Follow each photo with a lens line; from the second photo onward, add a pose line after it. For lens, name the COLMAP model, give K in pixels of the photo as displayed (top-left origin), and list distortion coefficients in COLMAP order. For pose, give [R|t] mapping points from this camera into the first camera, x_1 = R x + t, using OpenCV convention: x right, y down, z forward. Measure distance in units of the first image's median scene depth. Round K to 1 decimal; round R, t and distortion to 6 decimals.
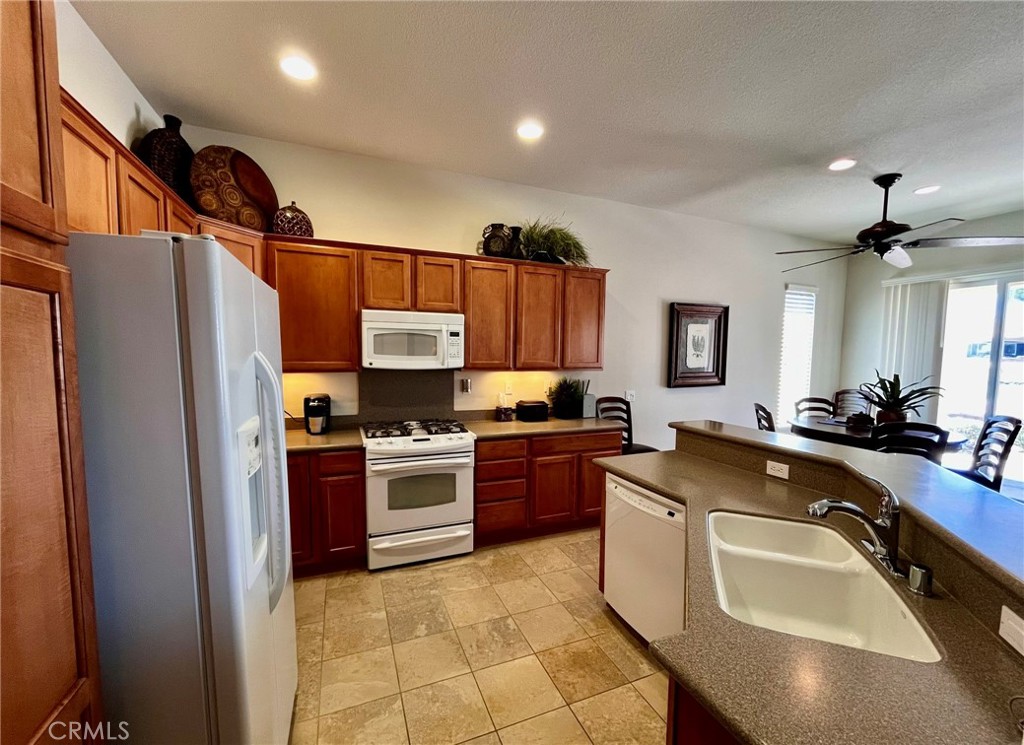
lens RADIAL K [[409.9, 0, 505.4], [0, 409.9, 385.9], [0, 0, 1]] dist [-0.000916, 0.000020]
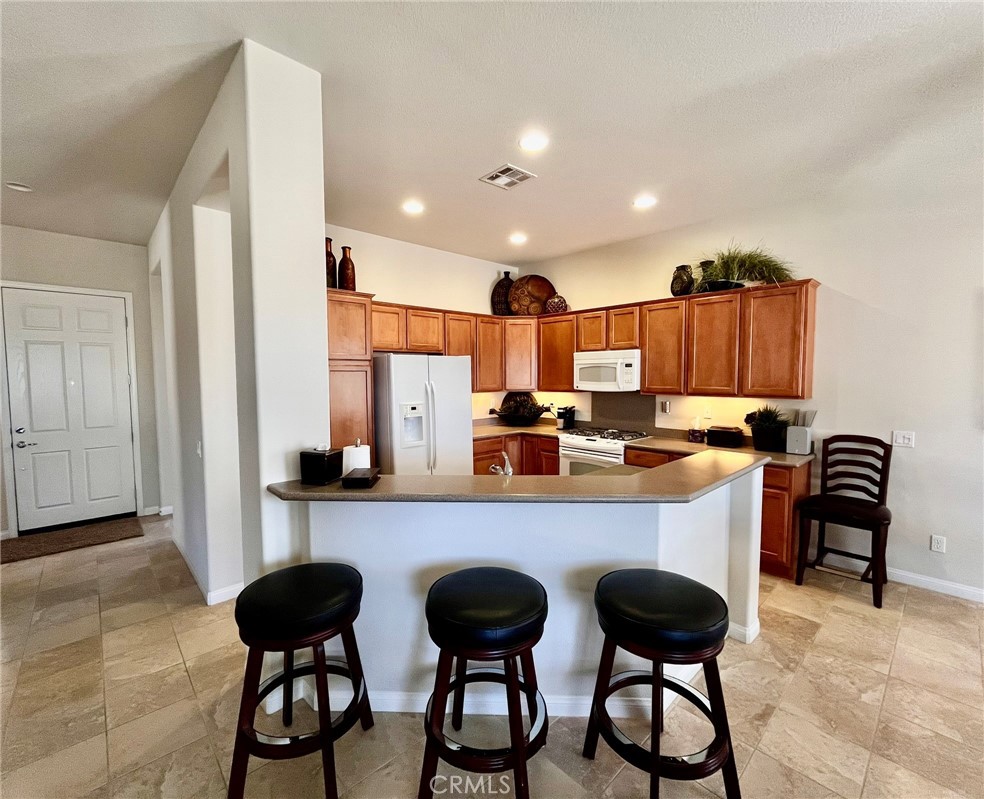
lens RADIAL K [[431.3, 0, 493.4], [0, 431.3, 401.7], [0, 0, 1]] dist [-0.001712, 0.001412]
pose [[0.362729, 0.043926, -0.930859, 0.950414], [-0.064181, 0.997694, 0.022071, -0.012767], [0.929682, 0.051738, 0.364712, 0.101132]]
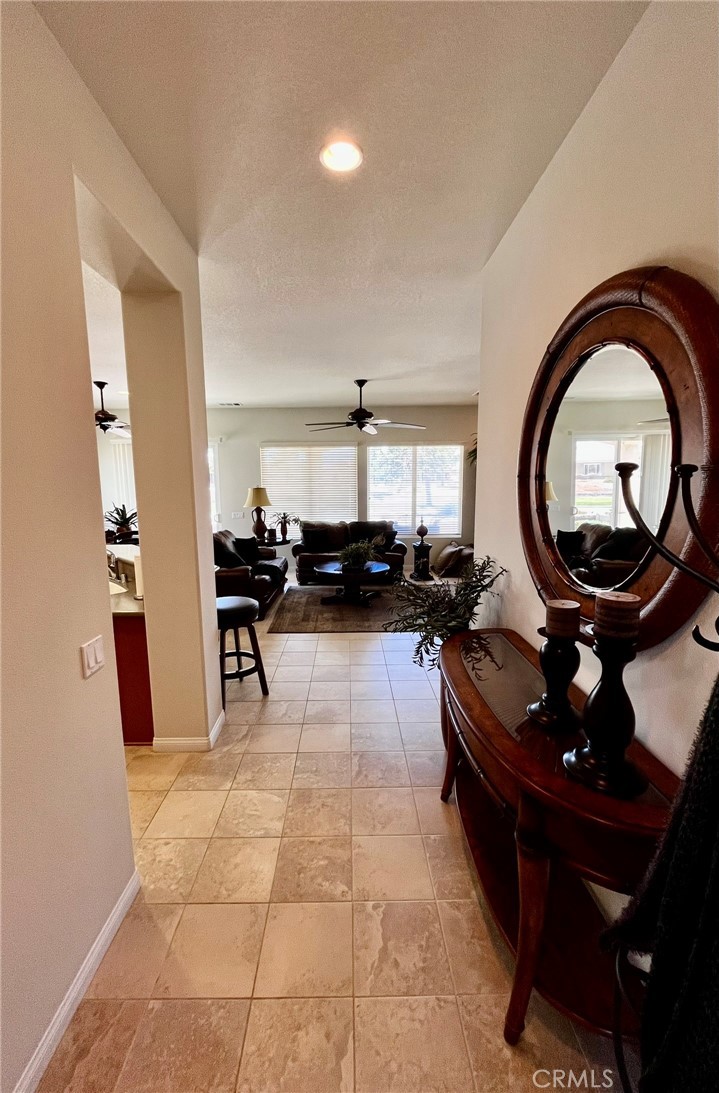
lens RADIAL K [[445.9, 0, 355.8], [0, 445.9, 541.2], [0, 0, 1]] dist [0.000182, 0.000032]
pose [[0.356411, -0.134002, 0.924670, -0.431044], [0.090874, 0.989941, 0.108434, 0.009497], [-0.929899, 0.045381, 0.365004, -0.567674]]
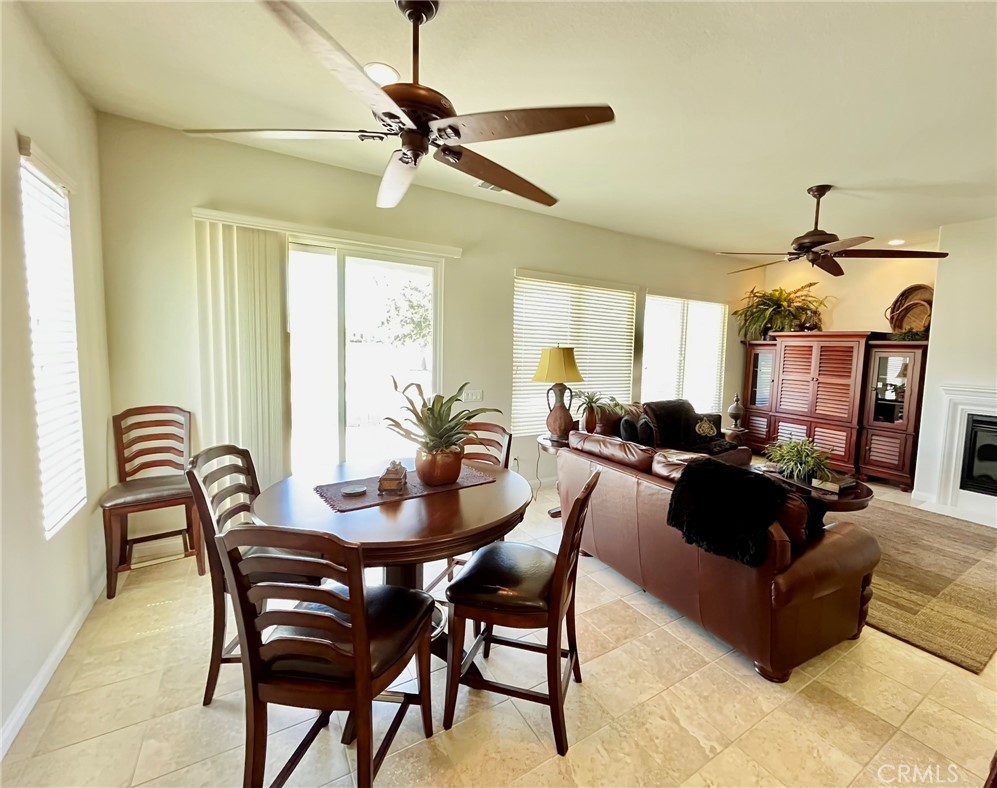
lens RADIAL K [[435.1, 0, 552.1], [0, 435.1, 389.8], [0, 0, 1]] dist [0.002803, -0.000074]
pose [[-0.207165, -0.109083, 0.972206, 0.338195], [0.047068, 0.991502, 0.121278, -0.092633], [-0.977173, 0.070884, -0.200270, 1.004203]]
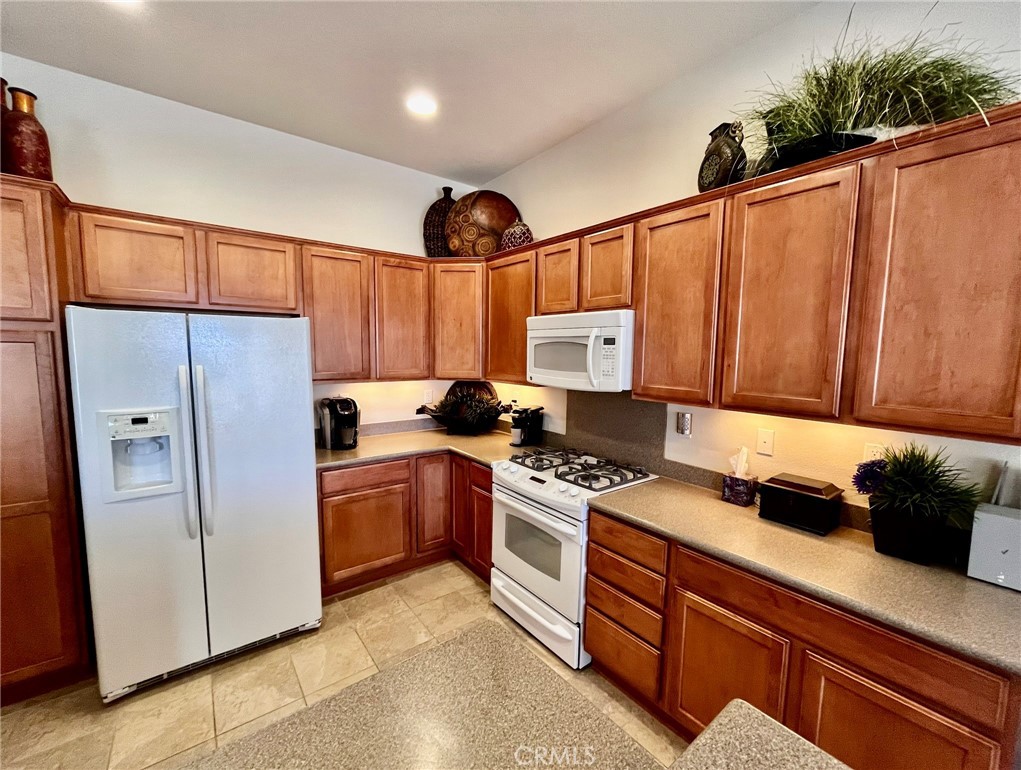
lens RADIAL K [[420.0, 0, 528.4], [0, 420.0, 392.2], [0, 0, 1]] dist [-0.003276, 0.000399]
pose [[0.290162, 0.089686, -0.952766, 0.466339], [-0.087127, 0.993940, 0.067027, -0.074452], [0.953003, 0.063563, 0.296218, 0.645826]]
